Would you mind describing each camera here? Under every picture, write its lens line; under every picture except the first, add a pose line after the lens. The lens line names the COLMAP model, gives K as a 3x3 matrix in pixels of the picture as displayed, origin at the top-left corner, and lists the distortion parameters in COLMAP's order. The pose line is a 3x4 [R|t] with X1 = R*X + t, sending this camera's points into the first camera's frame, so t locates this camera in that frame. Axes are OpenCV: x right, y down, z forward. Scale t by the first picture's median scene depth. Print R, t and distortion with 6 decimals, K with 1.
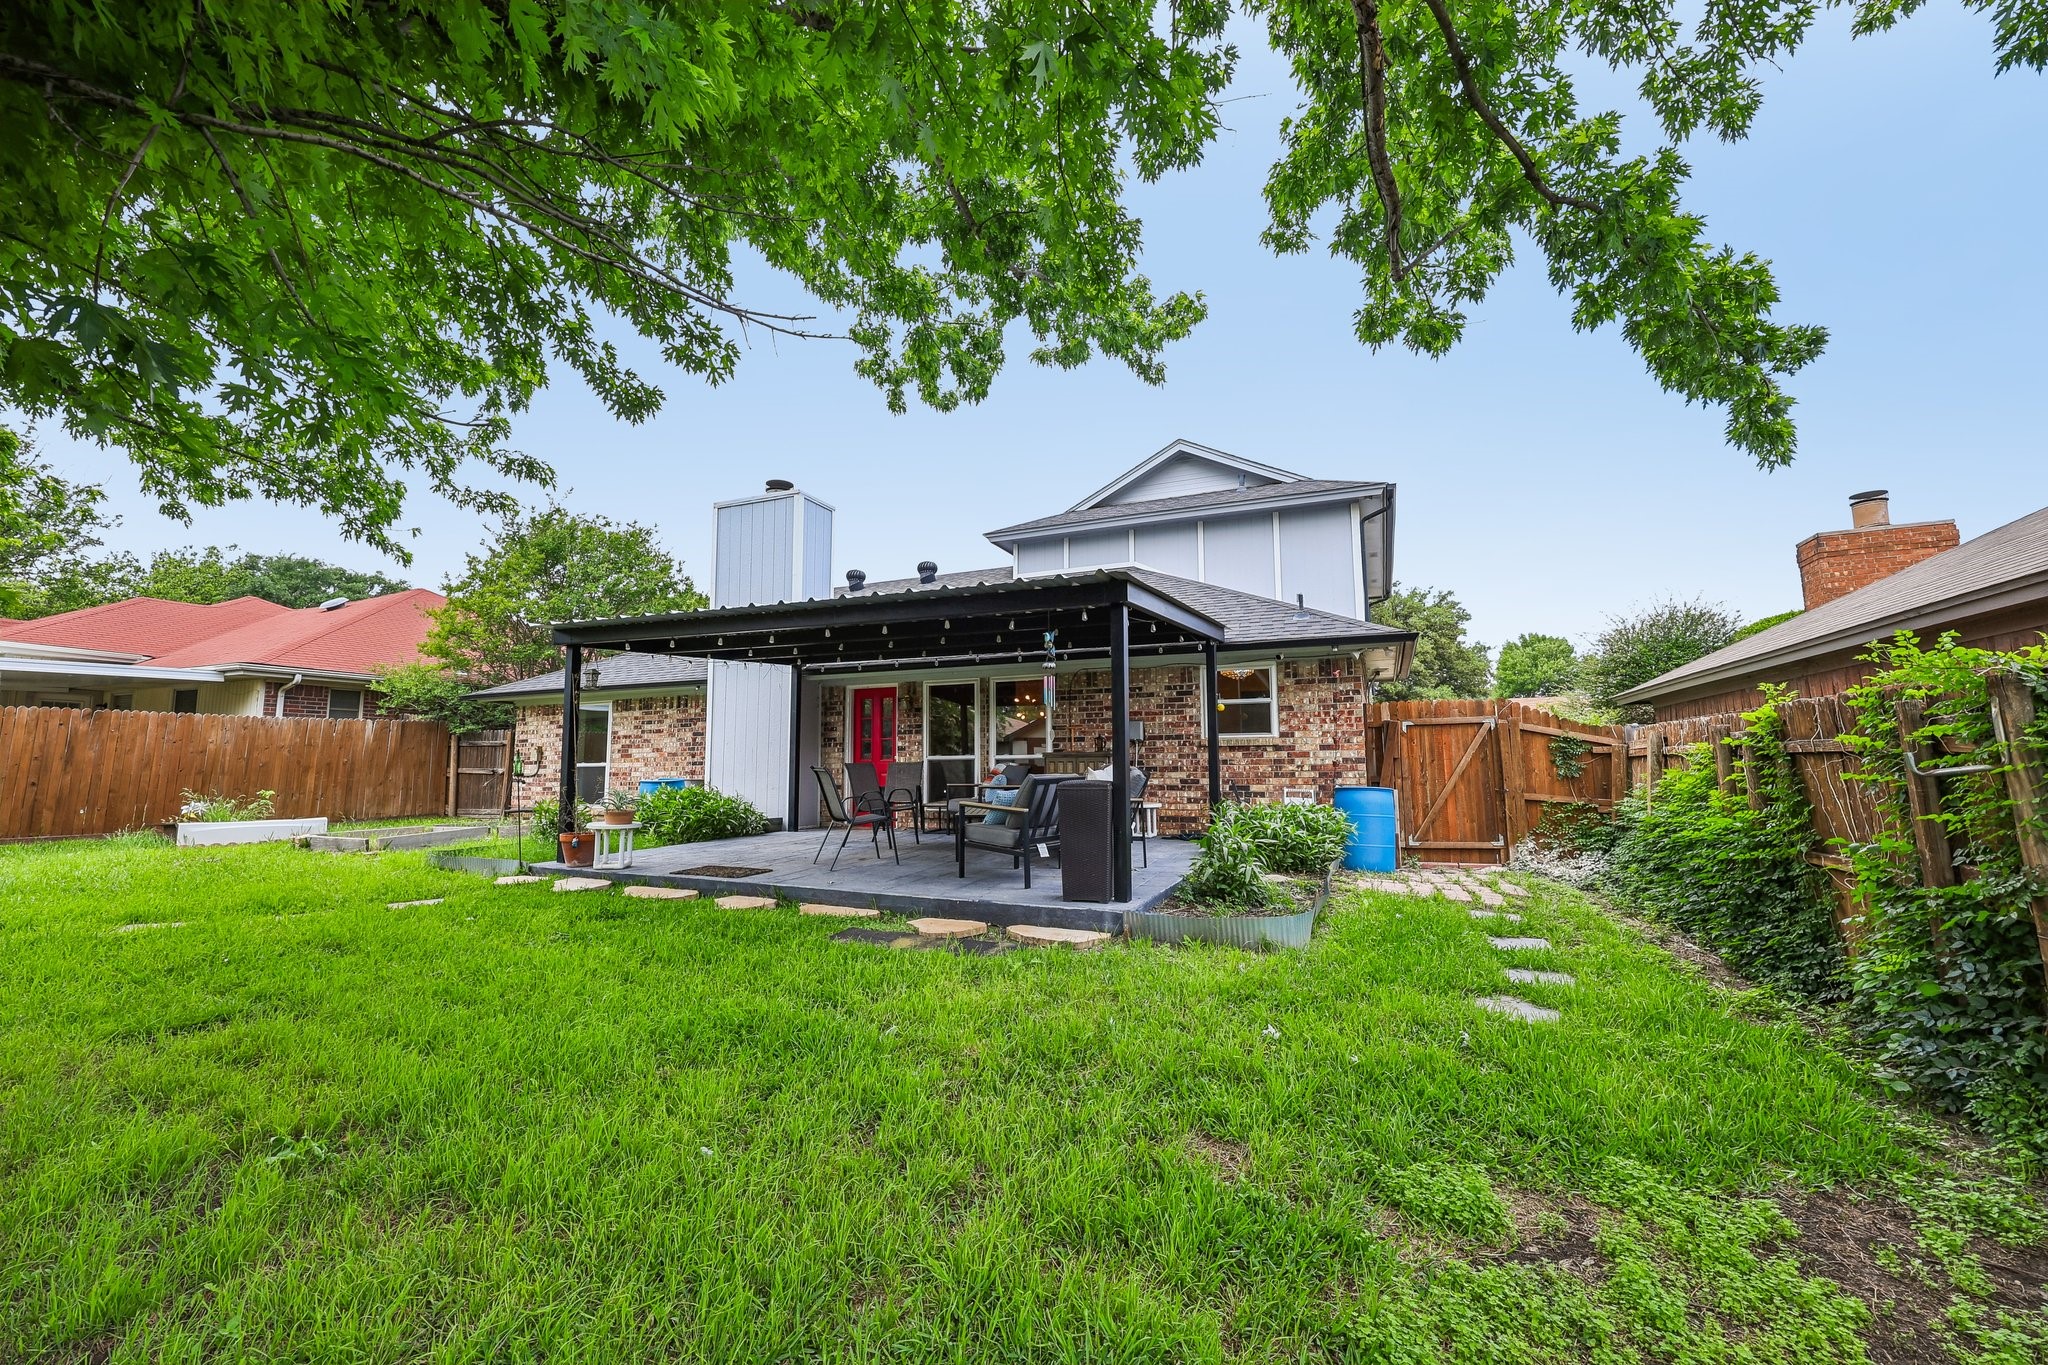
lens RADIAL K [[855.3, 0, 1025.2], [0, 855.3, 675.0], [0, 0, 1]] dist [-0.000411, -0.000129]
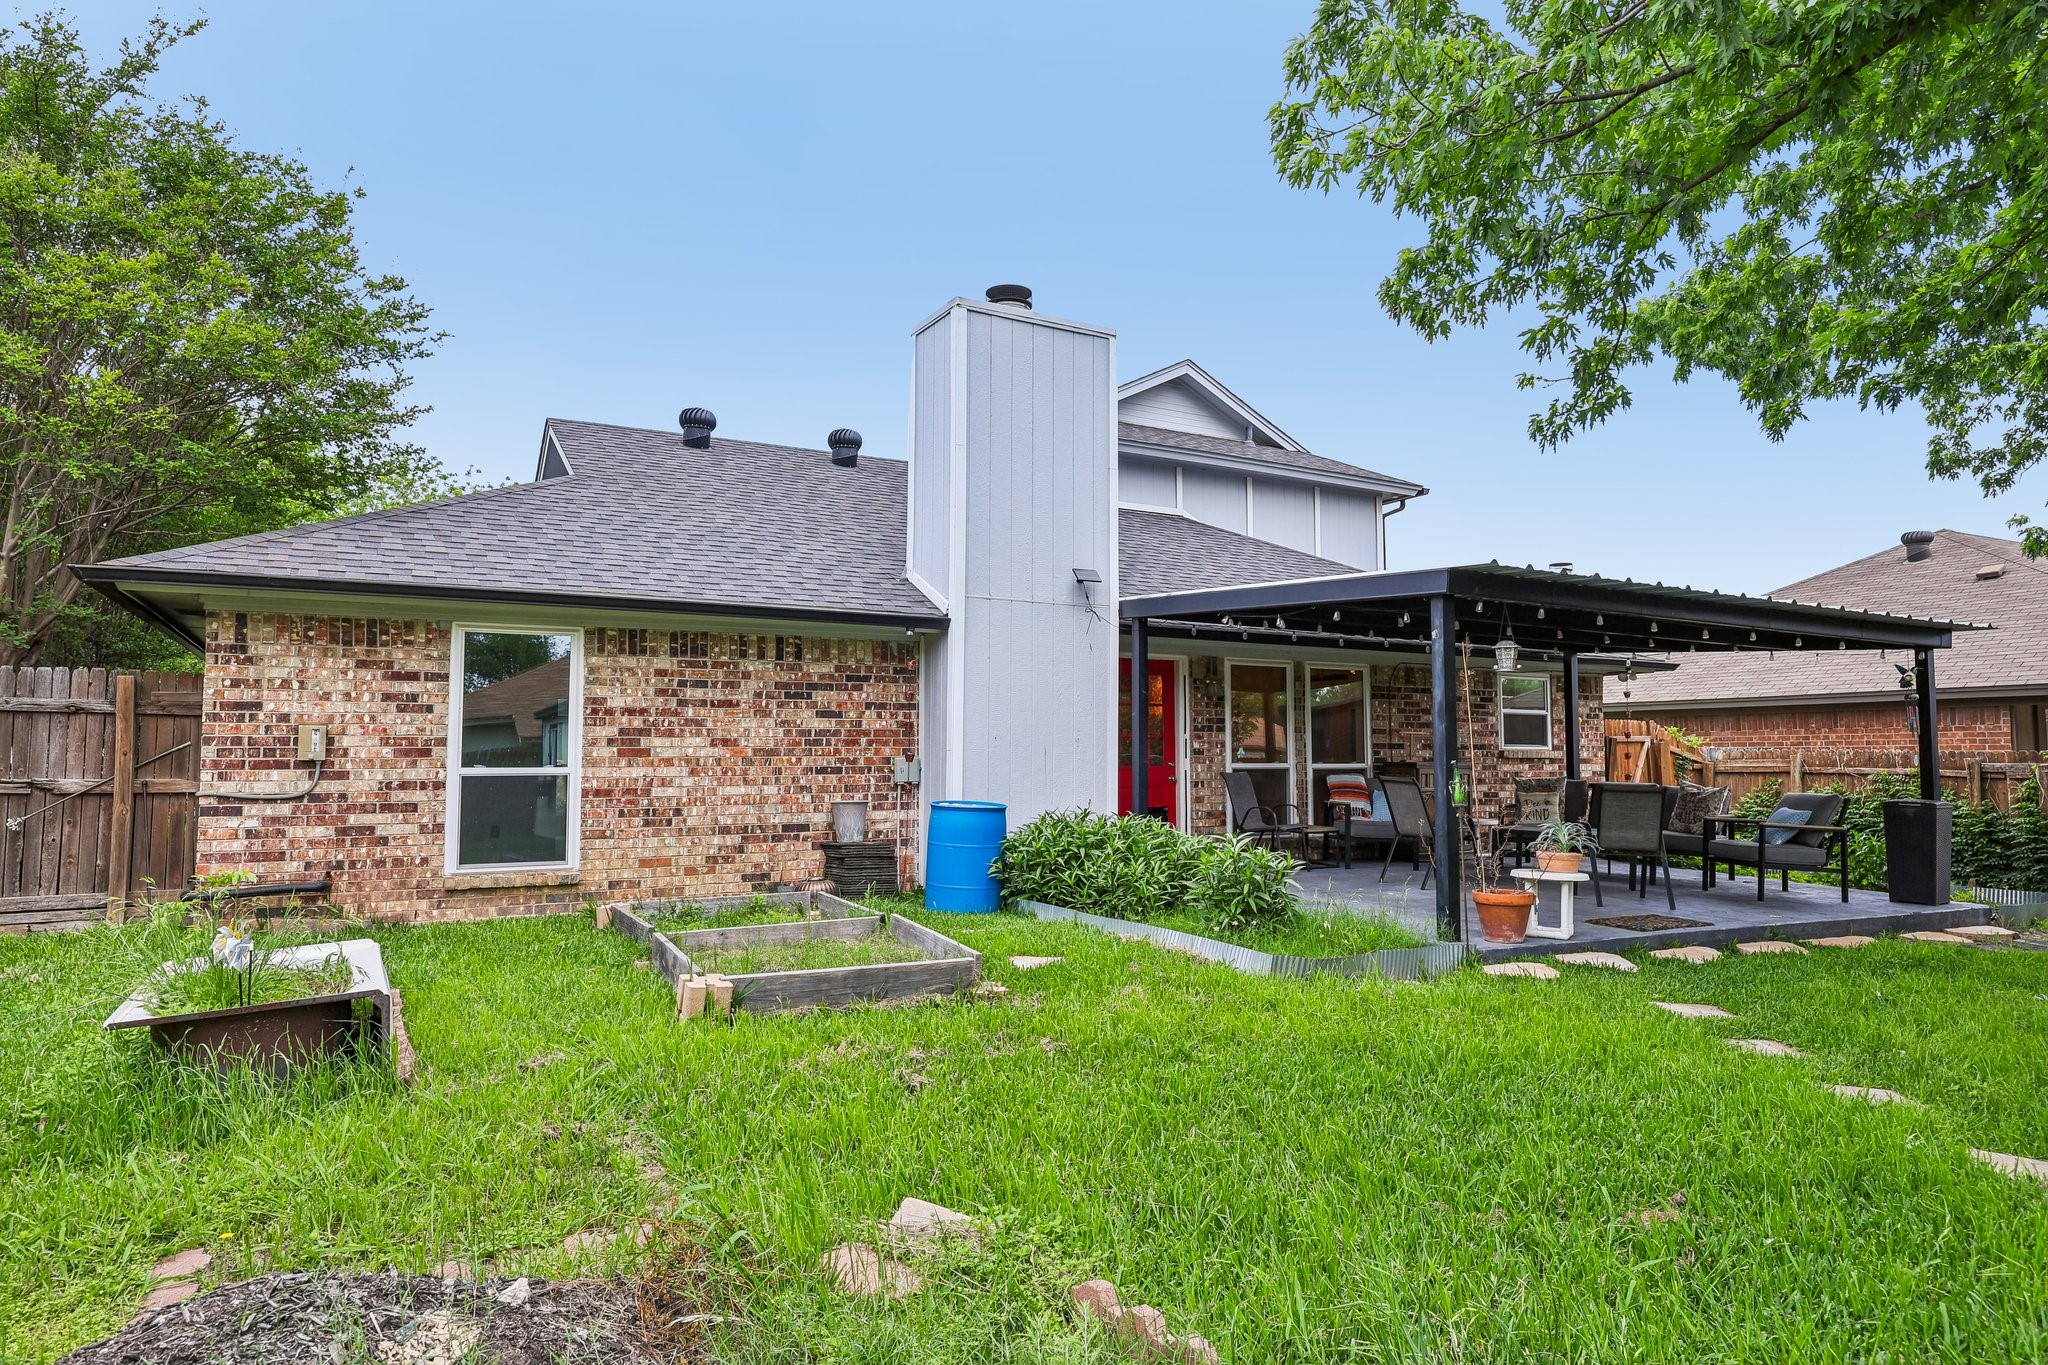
lens RADIAL K [[1284.0, 0, 1025.4], [0, 1284.0, 682.0], [0, 0, 1]] dist [-0.002544, -0.000518]
pose [[0.589199, 0.056652, 0.805999, -0.919327], [-0.096231, 0.995359, 0.000385, 0.036983], [-0.802237, -0.077789, 0.591916, 0.433366]]
